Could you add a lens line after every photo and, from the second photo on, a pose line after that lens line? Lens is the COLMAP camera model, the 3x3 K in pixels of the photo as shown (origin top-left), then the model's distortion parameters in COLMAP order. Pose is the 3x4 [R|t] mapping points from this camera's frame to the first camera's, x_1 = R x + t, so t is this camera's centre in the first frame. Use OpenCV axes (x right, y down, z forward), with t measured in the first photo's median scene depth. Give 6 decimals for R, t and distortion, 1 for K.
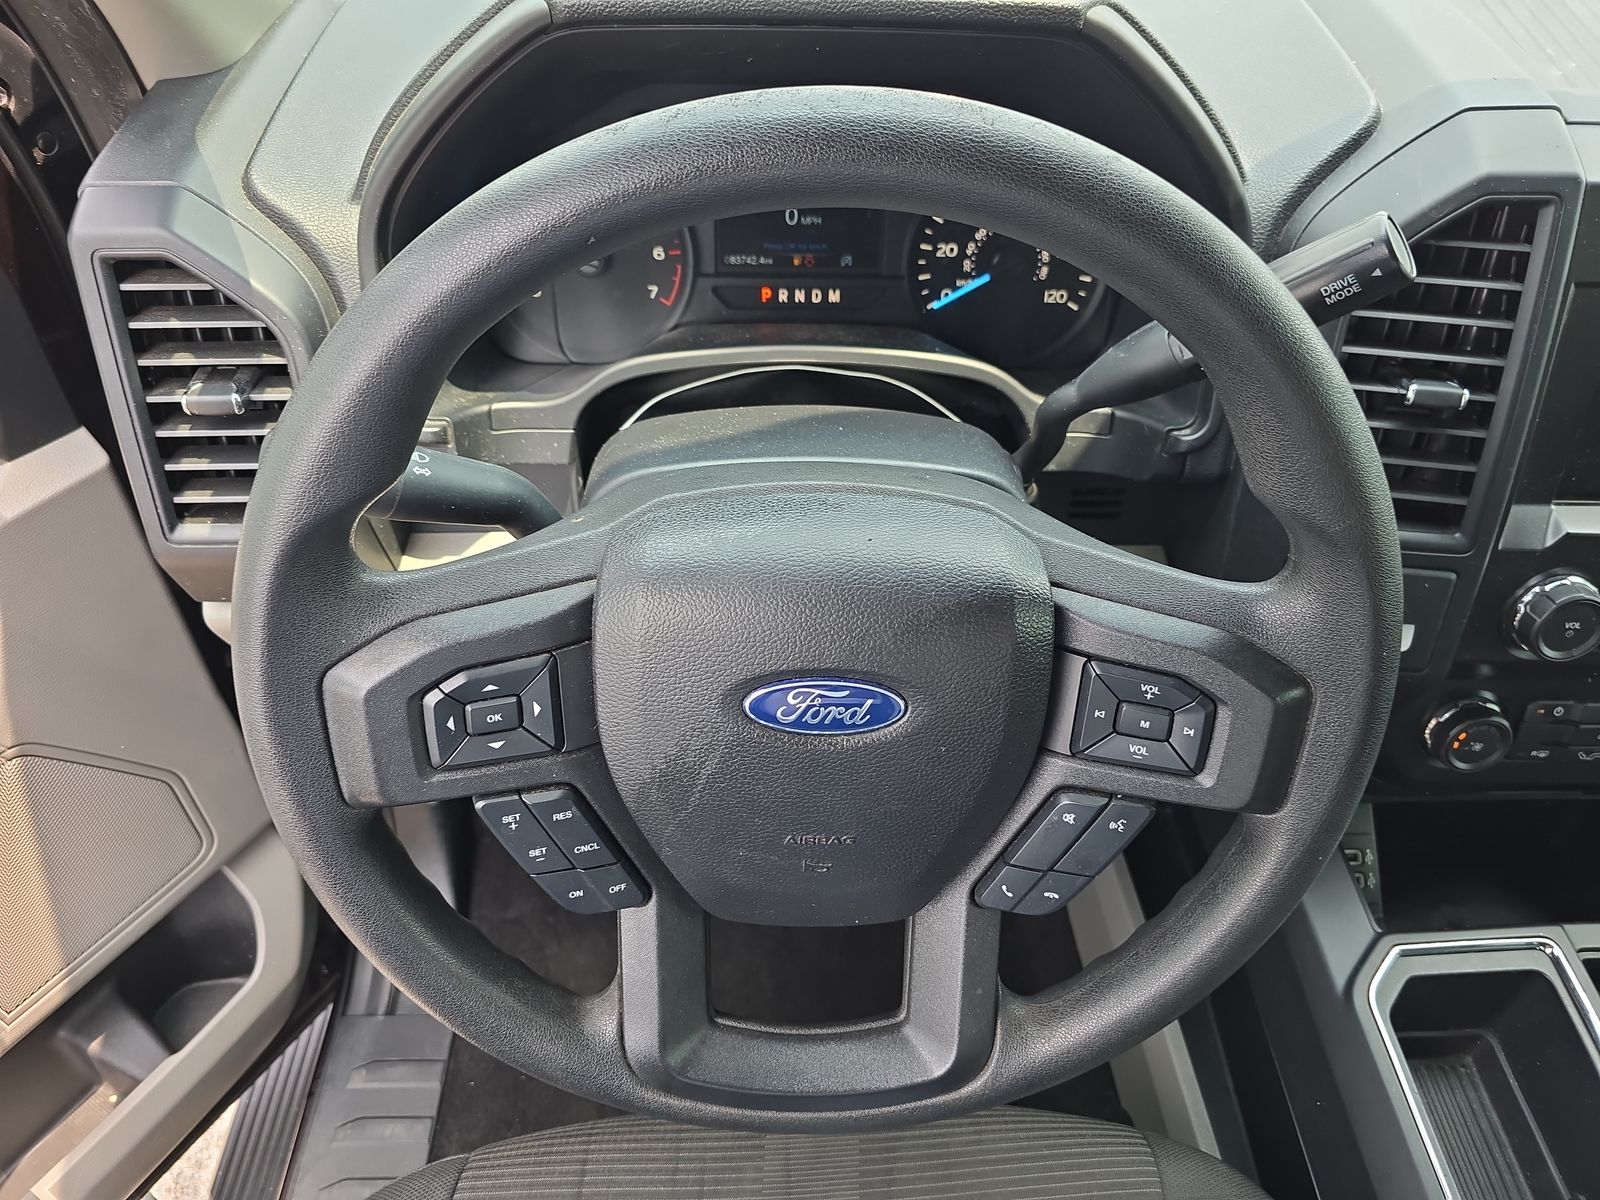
lens RADIAL K [[1046.1, 0, 792.4], [0, 1046.1, 542.7], [0, 0, 1]] dist [0.034495, -0.045506]
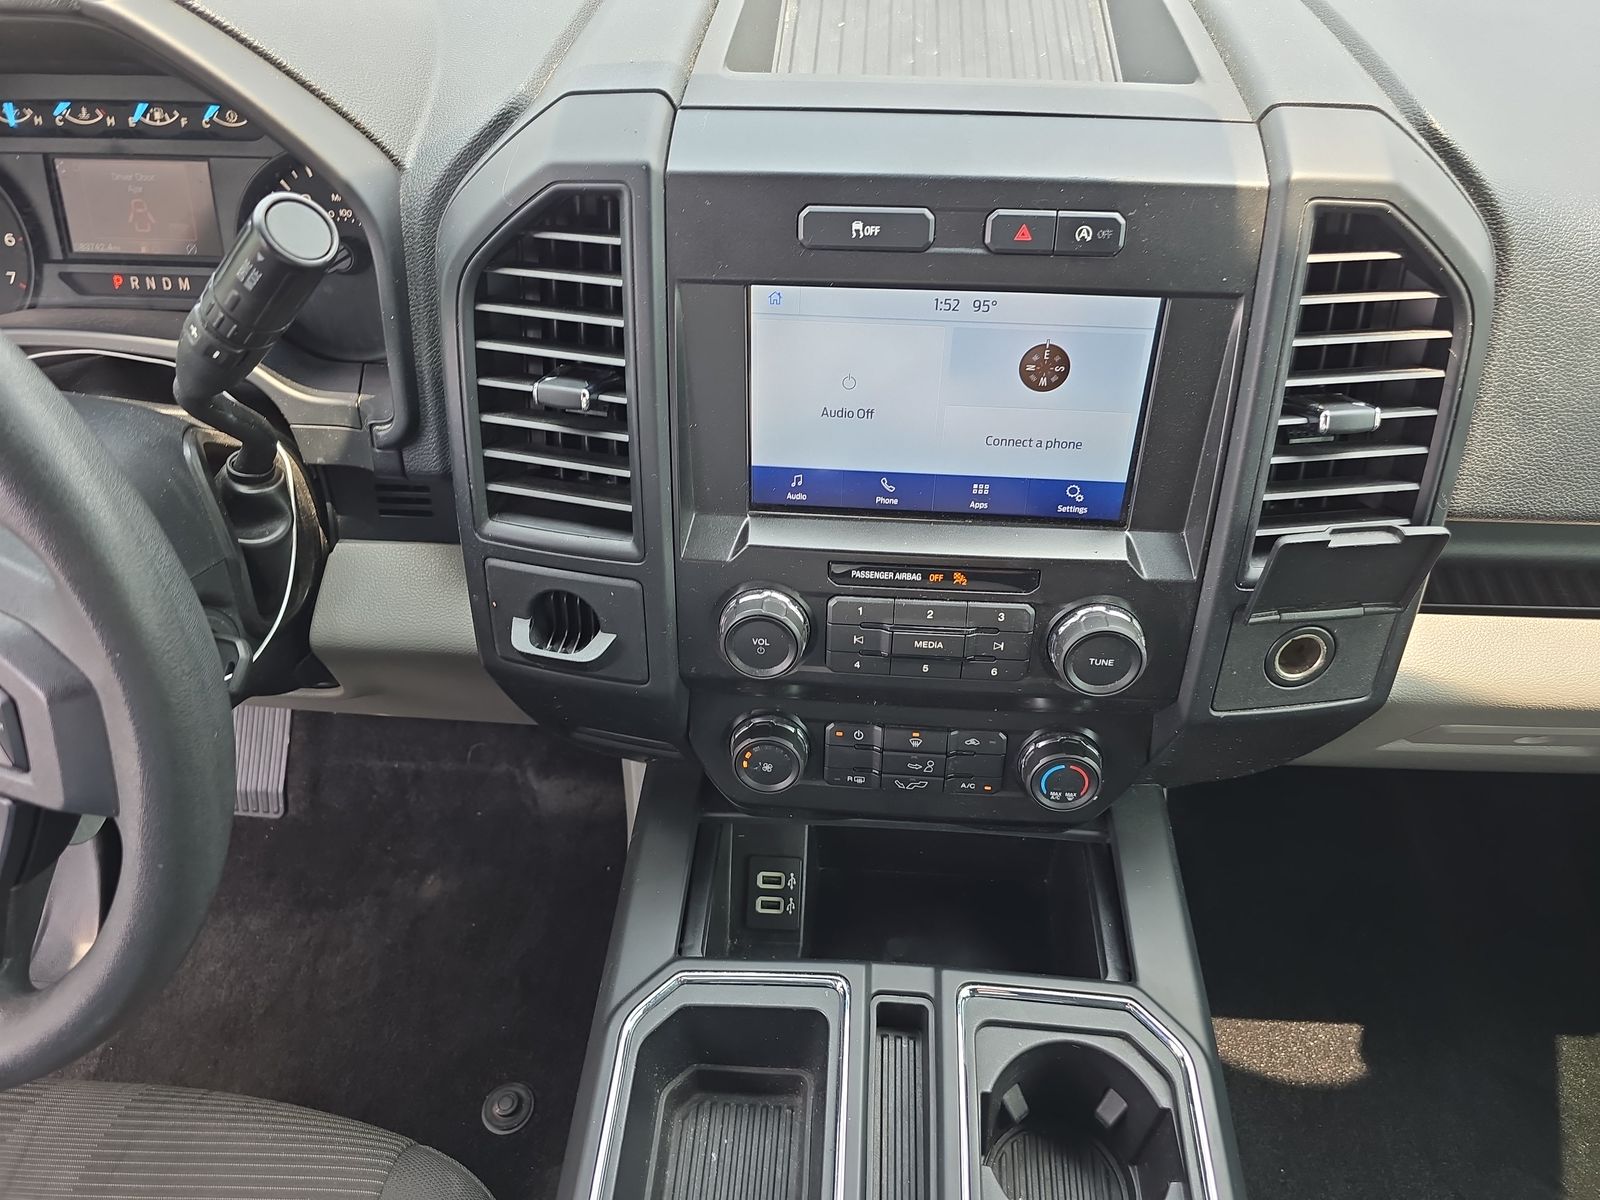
lens RADIAL K [[1046.1, 0, 792.4], [0, 1046.1, 542.7], [0, 0, 1]] dist [0.034495, -0.045506]
pose [[0.995869, 0.036763, -0.083023, 0.717236], [-0.037174, 0.999303, -0.003409, -0.007304], [0.082840, 0.006481, 0.996542, 0.051326]]
